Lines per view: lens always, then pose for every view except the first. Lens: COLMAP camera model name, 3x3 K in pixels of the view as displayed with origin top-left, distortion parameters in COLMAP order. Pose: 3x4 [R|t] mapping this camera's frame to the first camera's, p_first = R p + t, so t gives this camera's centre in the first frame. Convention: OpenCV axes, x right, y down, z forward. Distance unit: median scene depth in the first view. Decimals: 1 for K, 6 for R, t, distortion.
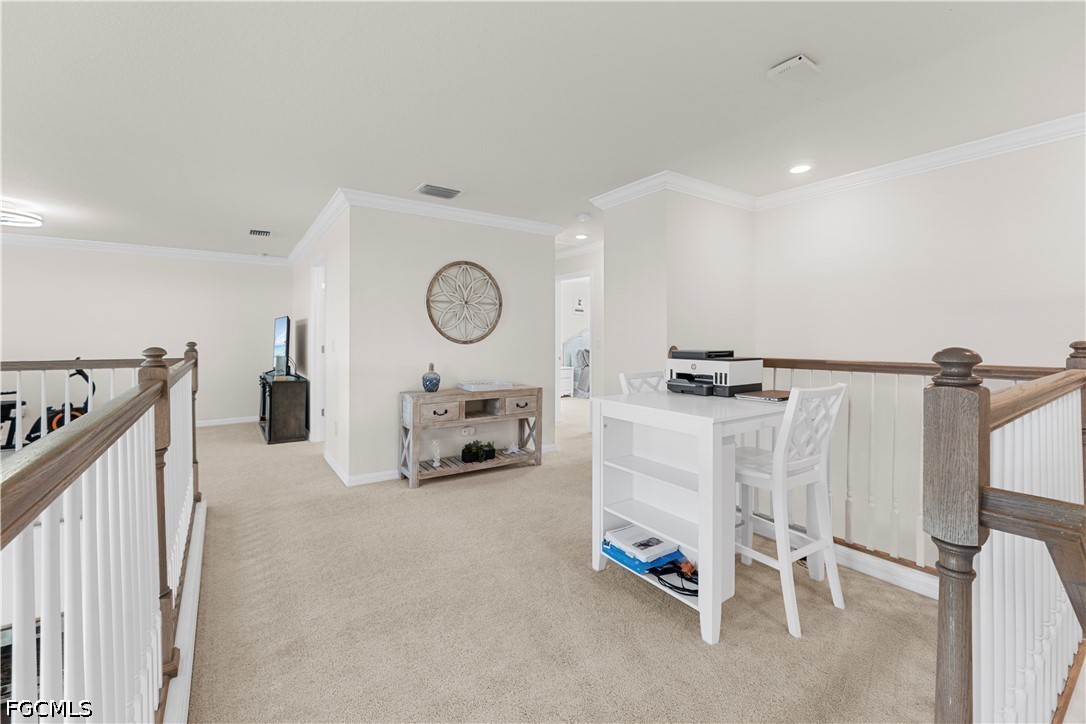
lens RADIAL K [[454.2, 0, 542.4], [0, 454.2, 338.1], [0, 0, 1]] dist [-0.008606, 0.000653]
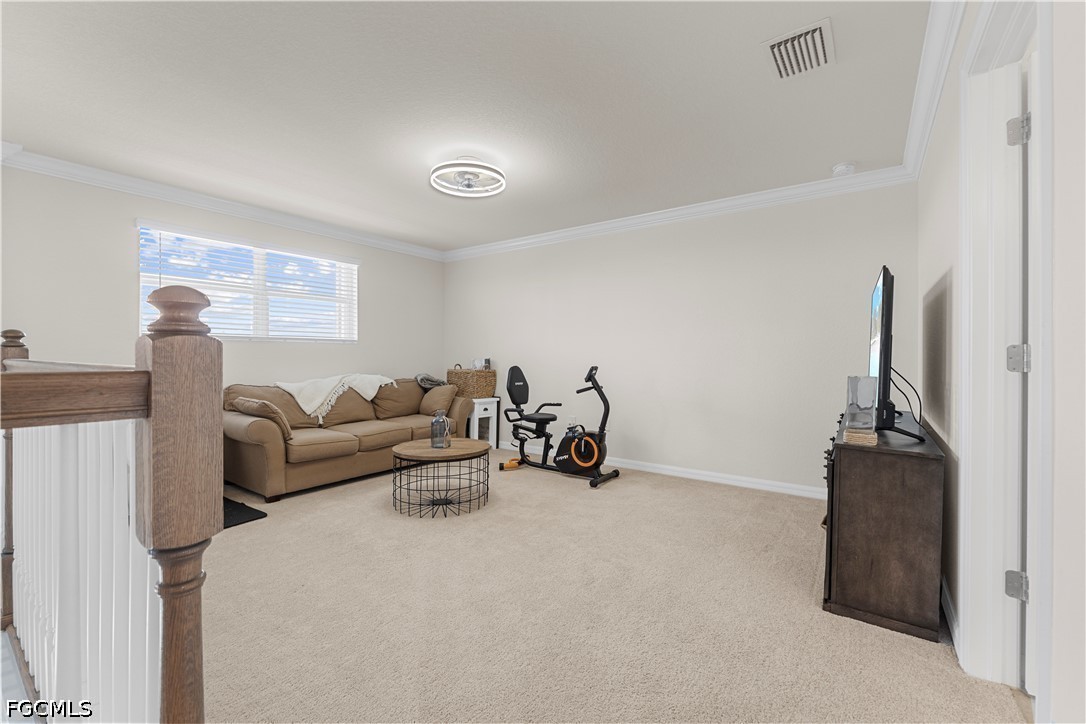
lens RADIAL K [[454.2, 0, 541.5], [0, 454.2, 357.2], [0, 0, 1]] dist [-0.008606, 0.000653]
pose [[0.332983, 0.000695, -0.942933, -0.321156], [0.004634, 0.999986, 0.002374, 0.023672], [0.942921, -0.005160, 0.332975, 0.637369]]
